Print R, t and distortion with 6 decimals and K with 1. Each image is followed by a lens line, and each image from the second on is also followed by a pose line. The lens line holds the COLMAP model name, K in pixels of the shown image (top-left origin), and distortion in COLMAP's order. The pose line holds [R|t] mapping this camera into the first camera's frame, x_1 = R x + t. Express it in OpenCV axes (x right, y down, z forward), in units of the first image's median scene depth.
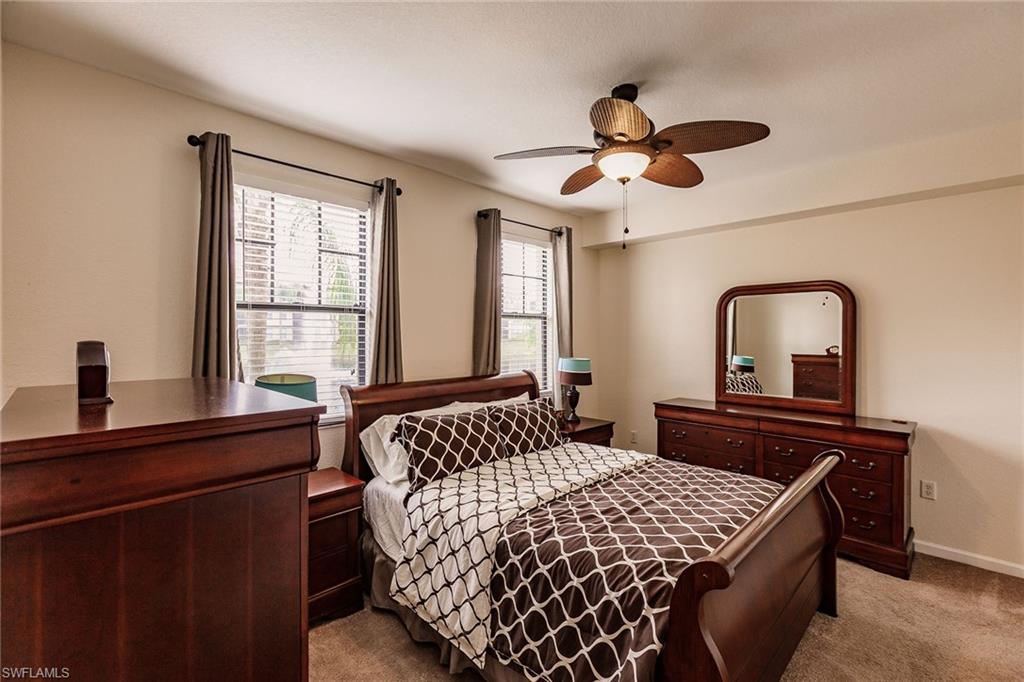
lens RADIAL K [[482.5, 0, 511.6], [0, 482.5, 324.0], [0, 0, 1]] dist [0.000004, -0.000111]
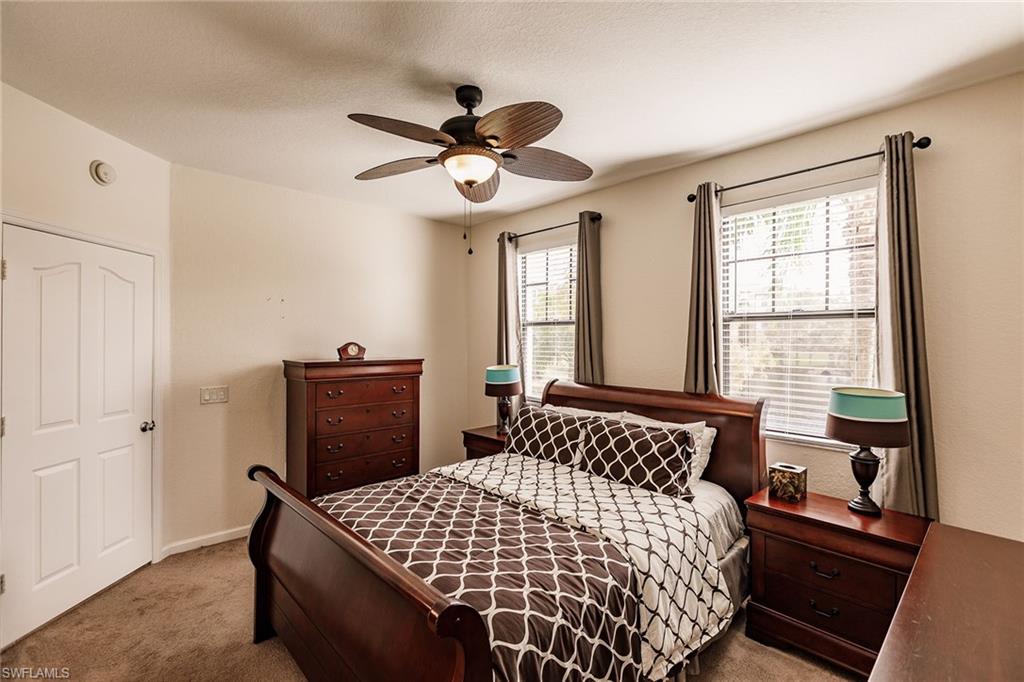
lens RADIAL K [[455.0, 0, 515.4], [0, 455.0, 337.1], [0, 0, 1]] dist [-0.001930, -0.000434]
pose [[-0.041821, -0.001107, -0.999125, 0.848732], [0.003977, 0.999991, -0.001274, 0.009597], [0.999117, -0.004027, -0.041816, 0.841413]]
